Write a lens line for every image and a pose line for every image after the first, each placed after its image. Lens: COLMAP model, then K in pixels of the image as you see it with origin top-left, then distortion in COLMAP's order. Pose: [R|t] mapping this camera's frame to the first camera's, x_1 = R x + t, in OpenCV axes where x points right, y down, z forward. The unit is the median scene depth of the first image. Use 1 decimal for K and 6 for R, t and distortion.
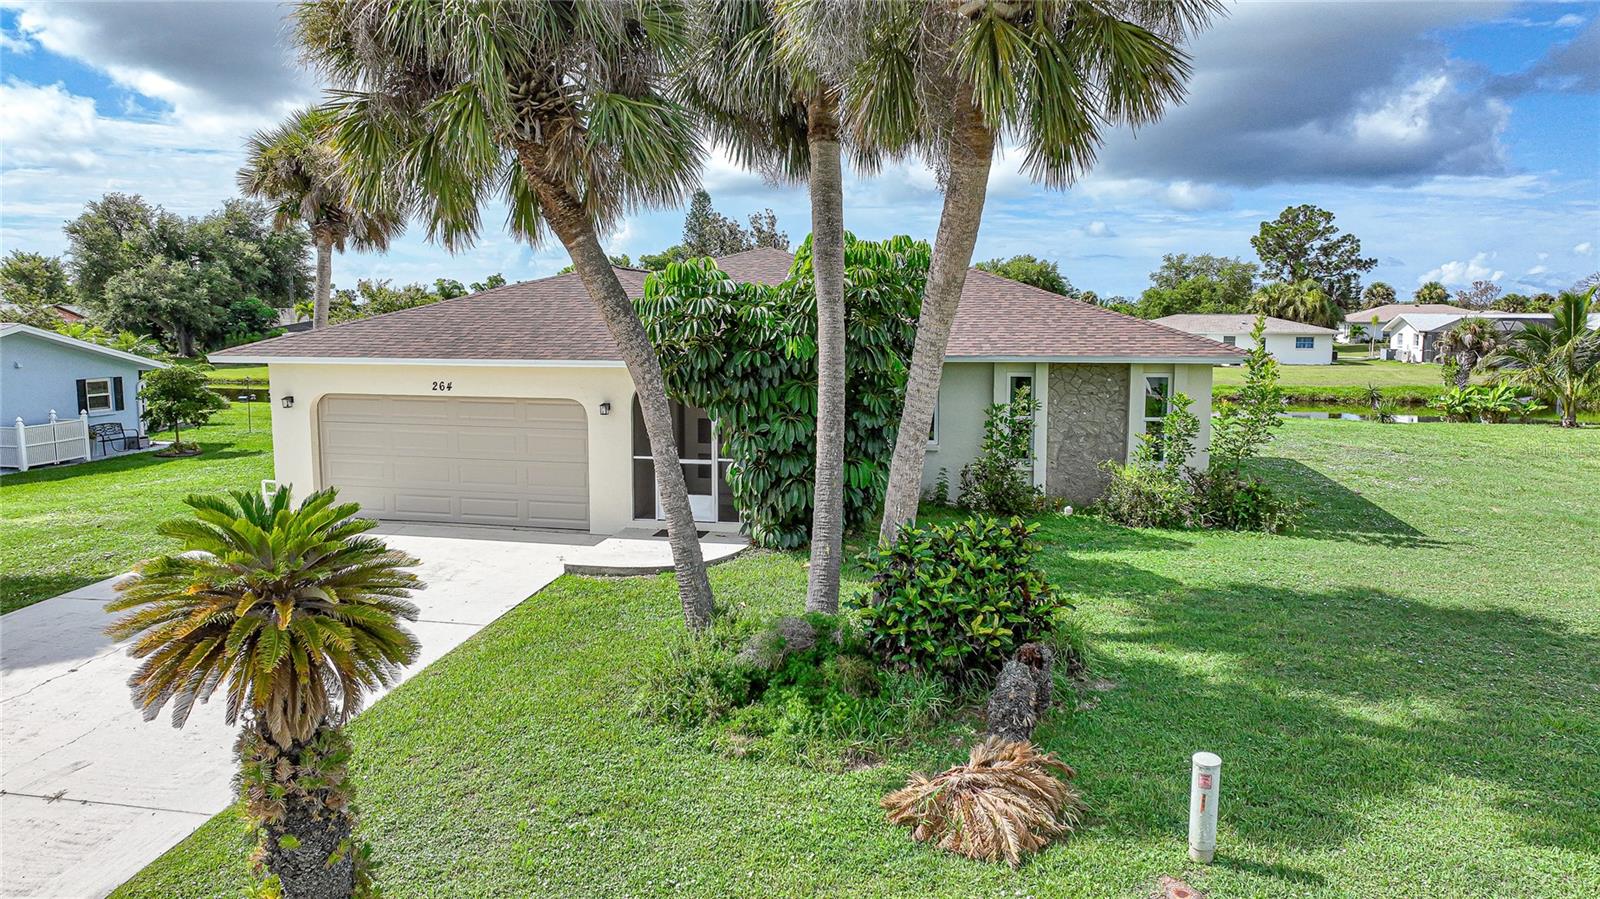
lens RADIAL K [[1122.6, 0, 800.0], [0, 1122.6, 449.5], [0, 0, 1]] dist [0.002040, 0.007103]
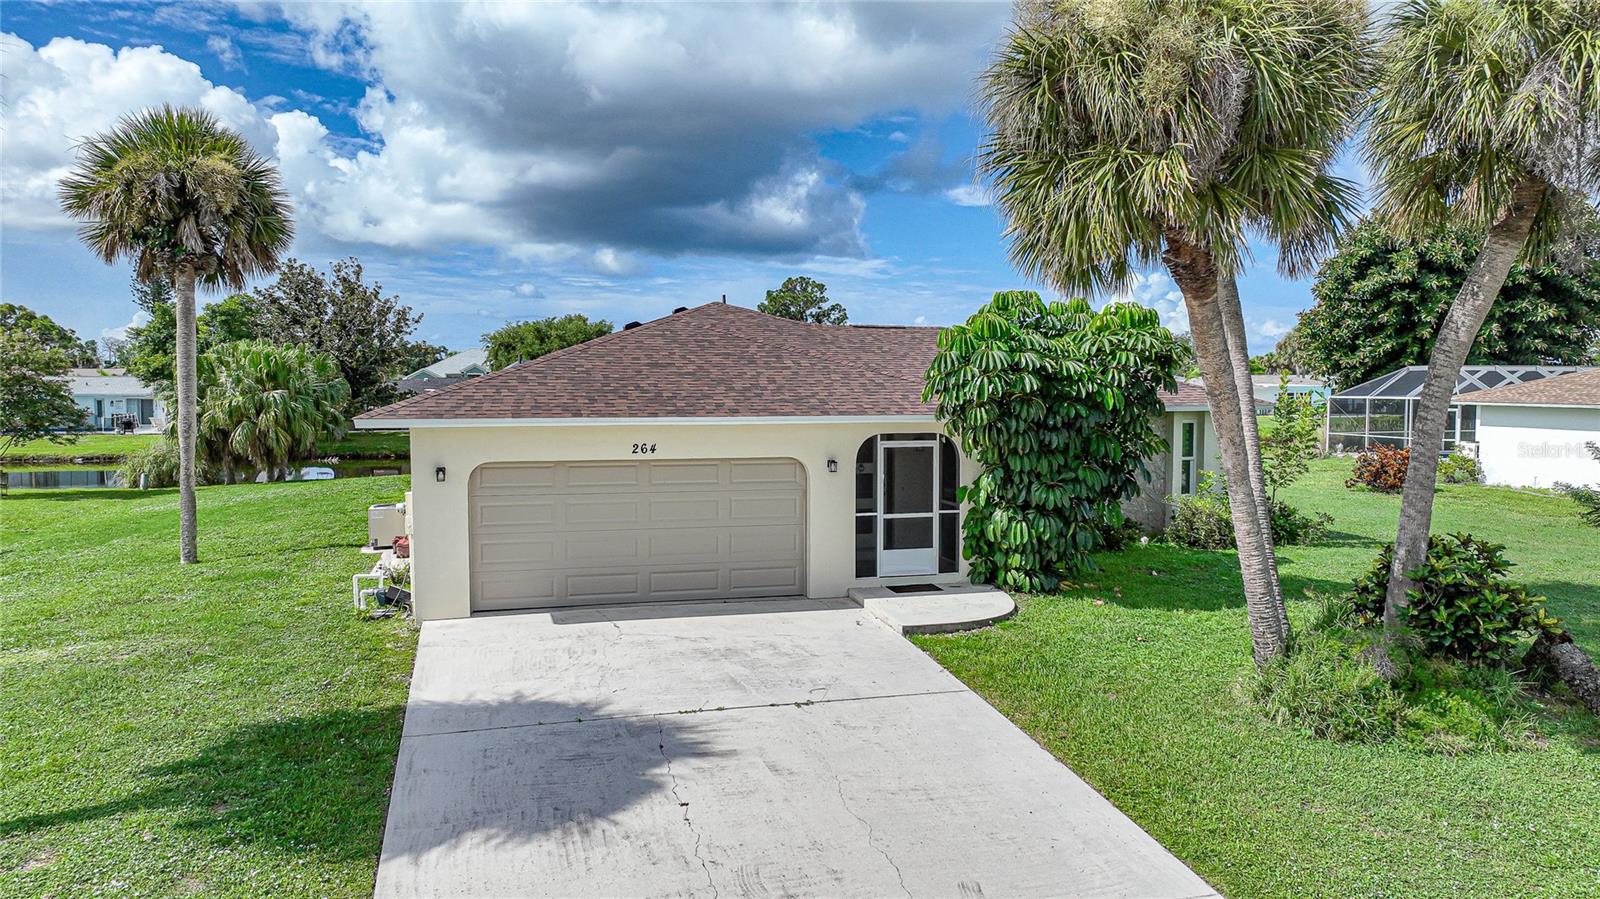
lens RADIAL K [[1121.1, 0, 800.0], [0, 1121.1, 449.5], [0, 0, 1]] dist [-0.003168, 0.017506]
pose [[0.880022, -0.030865, 0.473929, -0.630309], [0.055620, 0.997717, -0.038302, -0.014521], [-0.471665, 0.060067, 0.879730, 0.158728]]
